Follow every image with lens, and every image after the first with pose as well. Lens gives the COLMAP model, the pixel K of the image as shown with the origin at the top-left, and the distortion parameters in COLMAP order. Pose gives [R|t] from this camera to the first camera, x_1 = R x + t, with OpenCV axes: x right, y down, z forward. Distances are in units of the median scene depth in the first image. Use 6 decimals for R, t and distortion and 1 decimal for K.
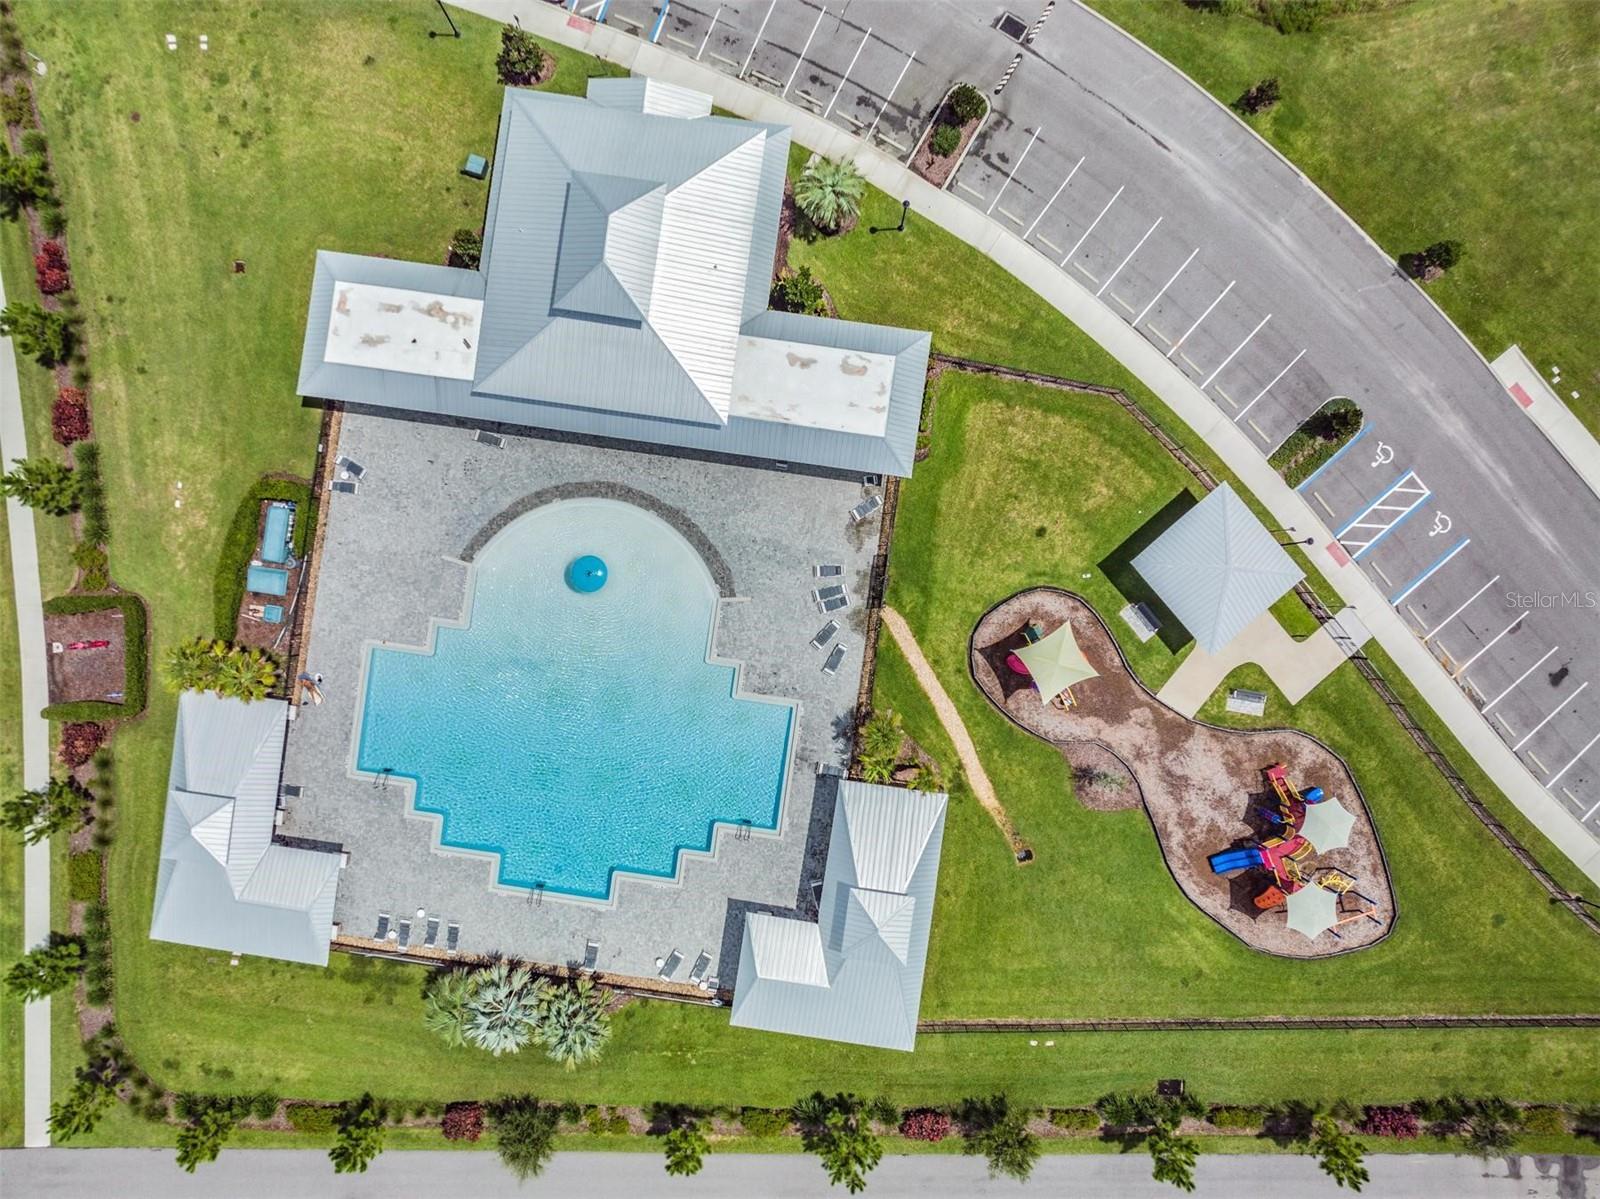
lens RADIAL K [[1115.9, 0, 790.3], [0, 1115.9, 629.7], [0, 0, 1]] dist [-0.019596, -0.000471]
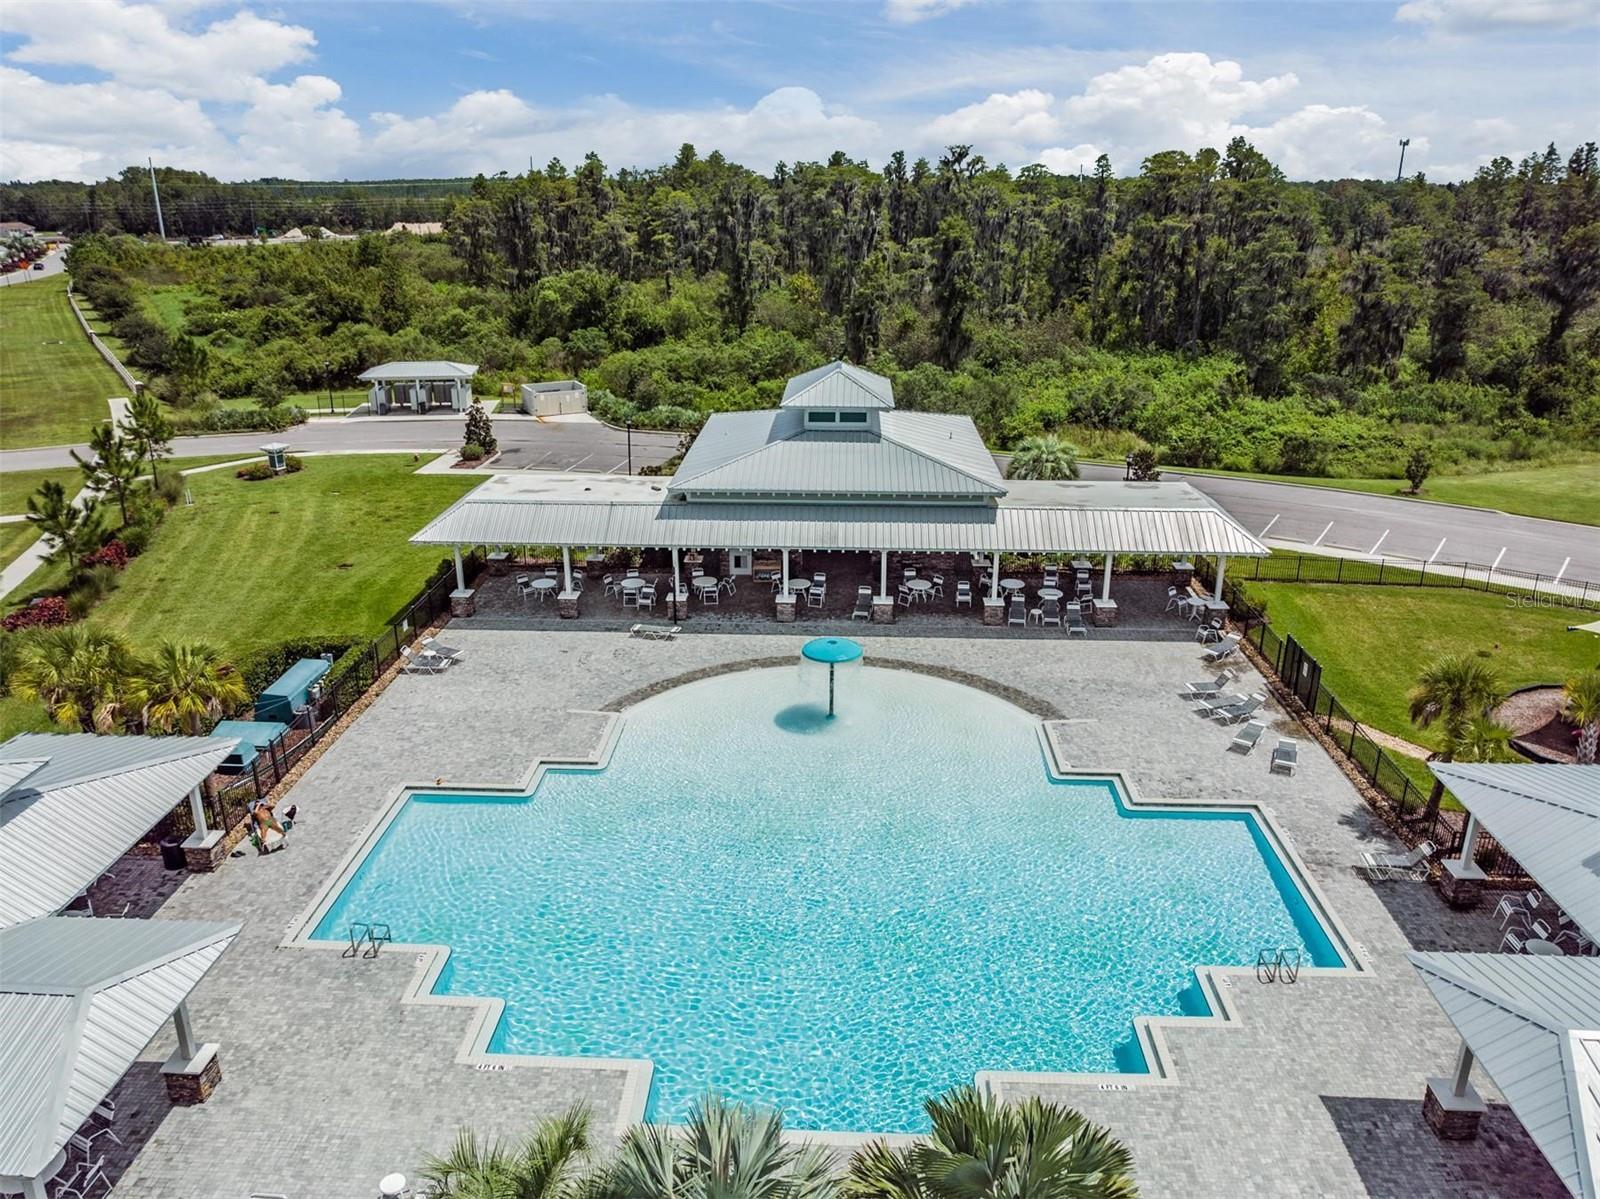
lens RADIAL K [[1115.9, 0, 790.3], [0, 1115.9, 629.7], [0, 0, 1]] dist [-0.019596, -0.000471]
pose [[0.996359, -0.035113, 0.077693, -0.239729], [0.085156, 0.365041, -0.927089, 0.484633], [0.004192, 0.930329, 0.366702, 0.742392]]
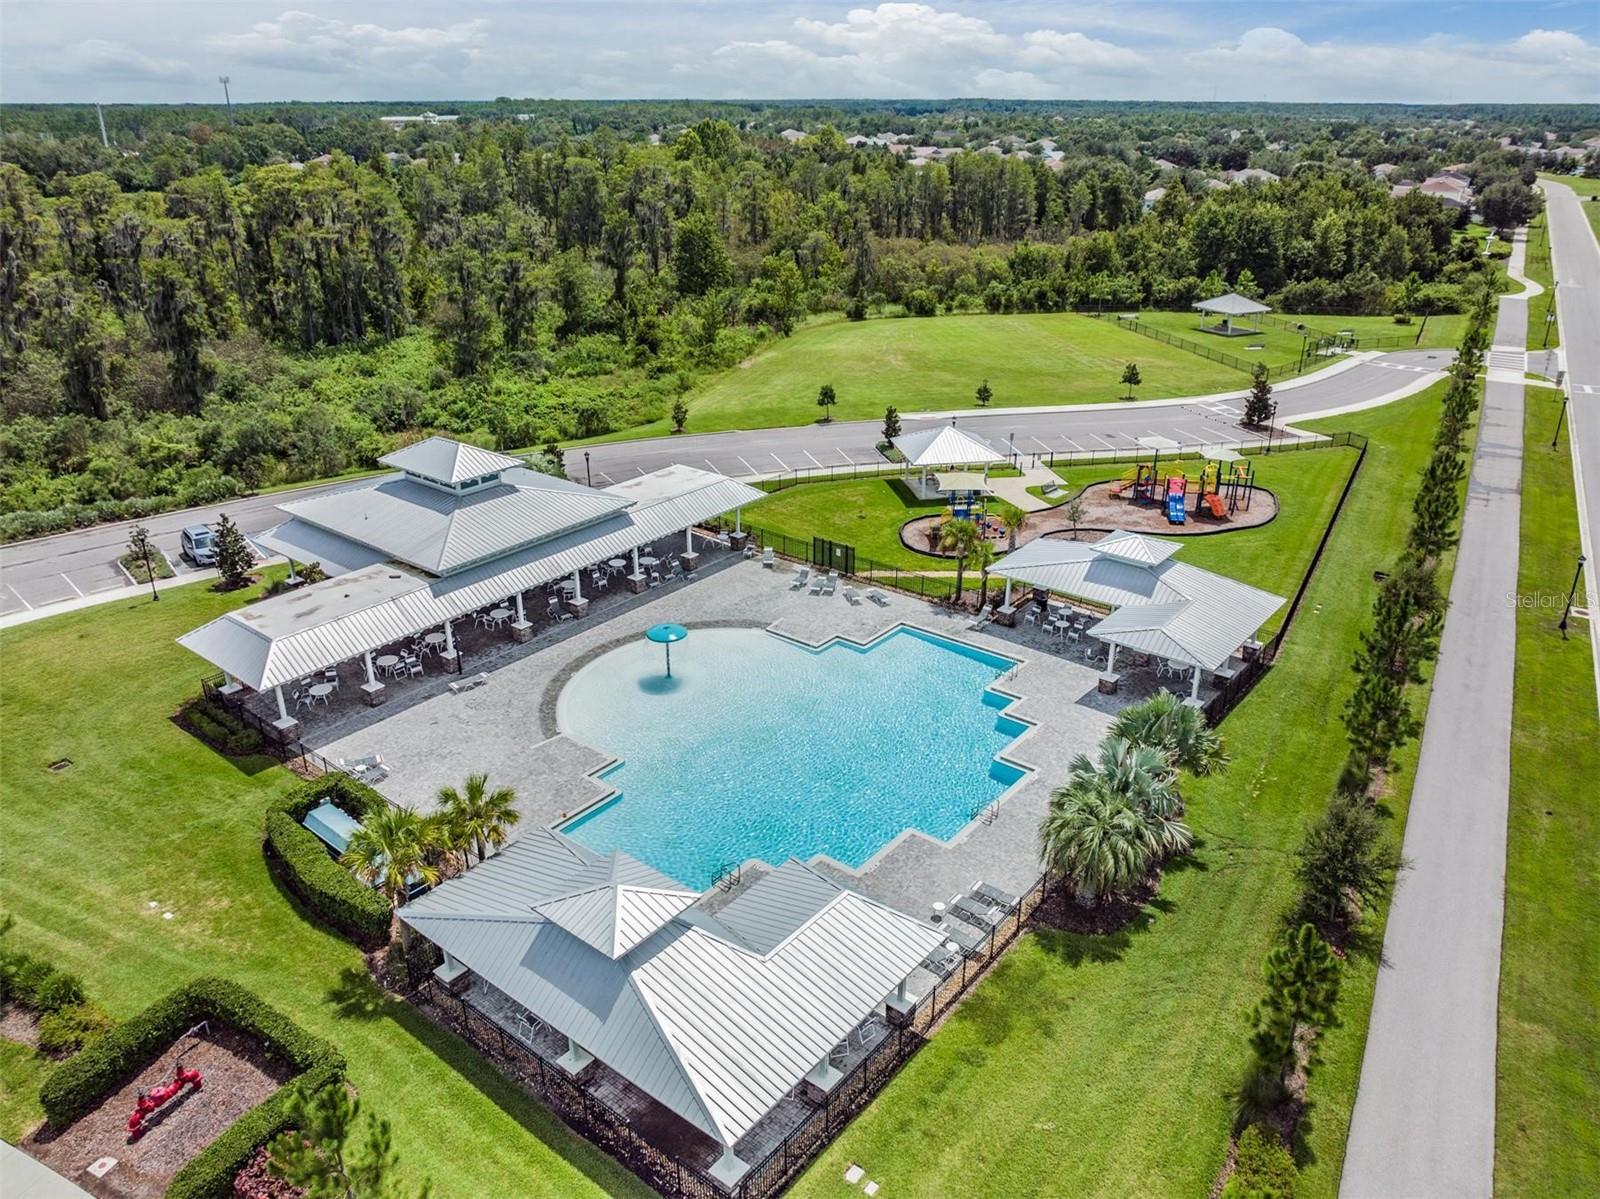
lens RADIAL K [[1115.9, 0, 790.3], [0, 1115.9, 629.7], [0, 0, 1]] dist [-0.019596, -0.000471]
pose [[0.519877, -0.369350, 0.770265, -0.790250], [0.854226, 0.219495, -0.471295, 0.442413], [0.005003, 0.902996, 0.429619, 0.590351]]
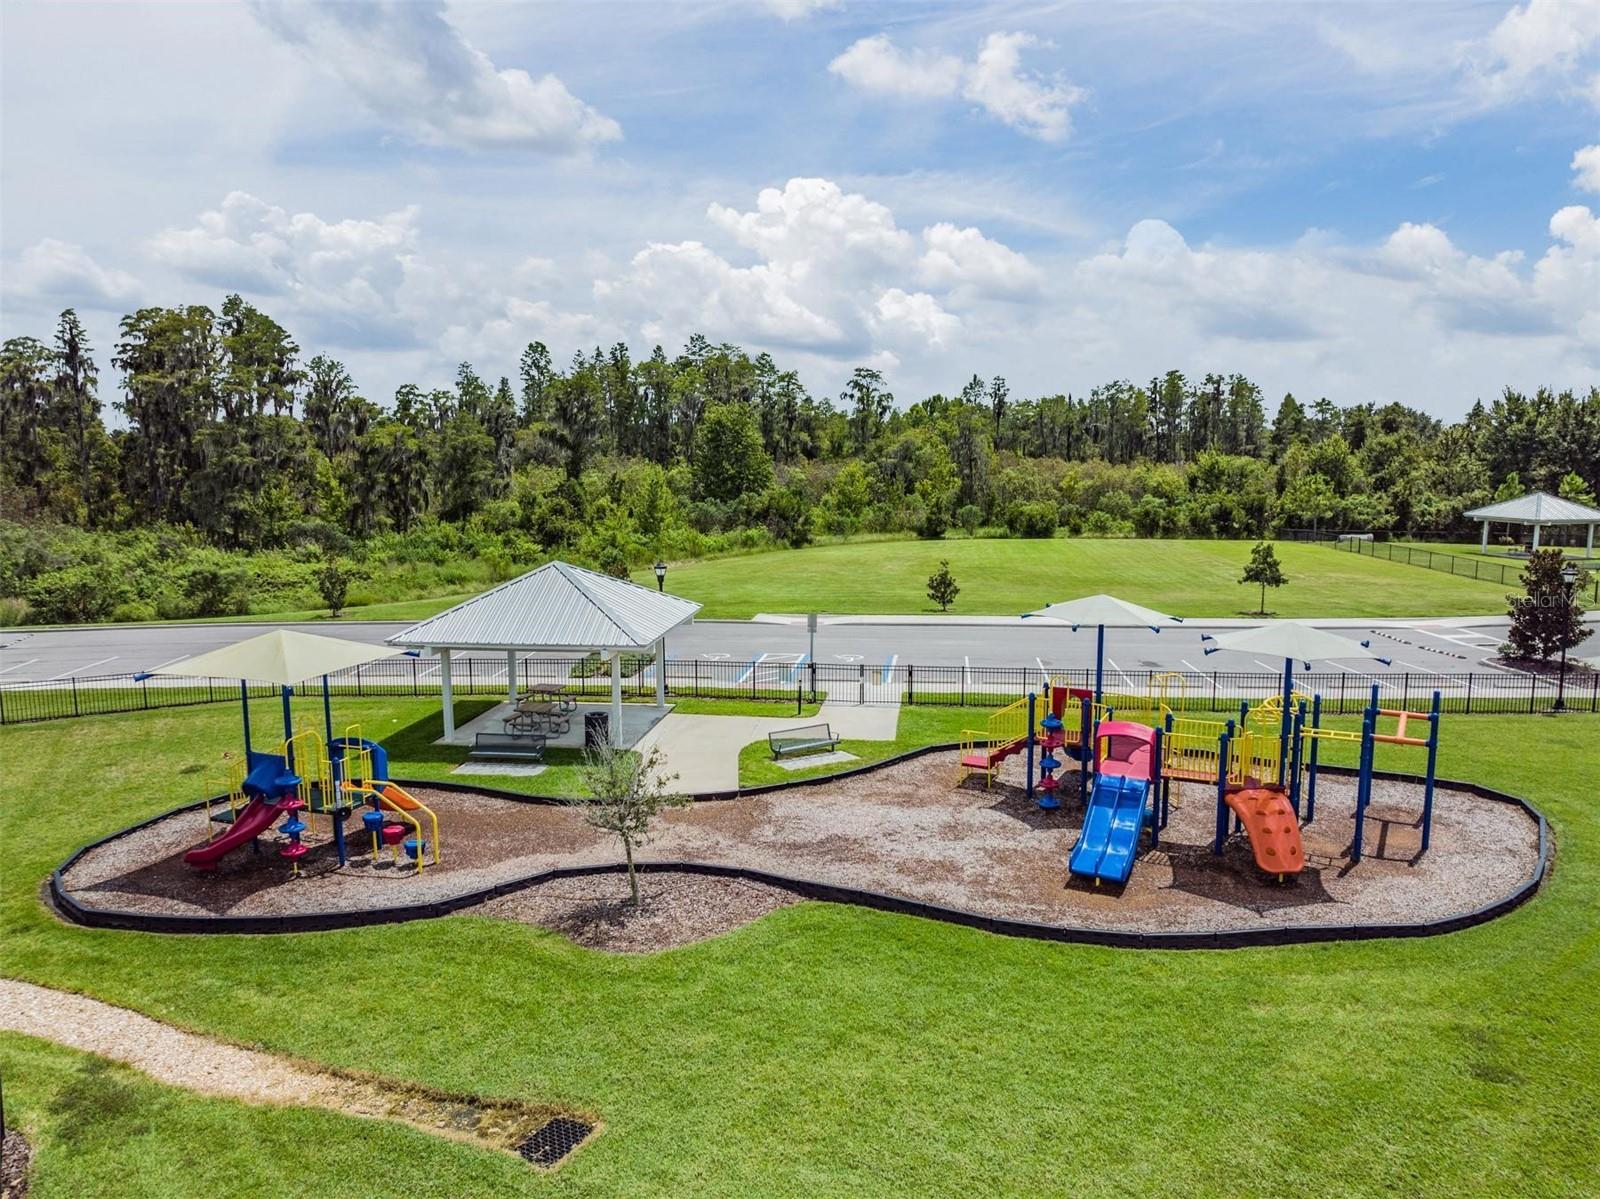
lens RADIAL K [[1115.9, 0, 790.3], [0, 1115.9, 629.7], [0, 0, 1]] dist [-0.019596, -0.000471]
pose [[0.739163, -0.119122, 0.662909, 0.117384], [0.673471, 0.118065, -0.729724, 0.373656], [0.008660, 0.985835, 0.167494, 0.875440]]
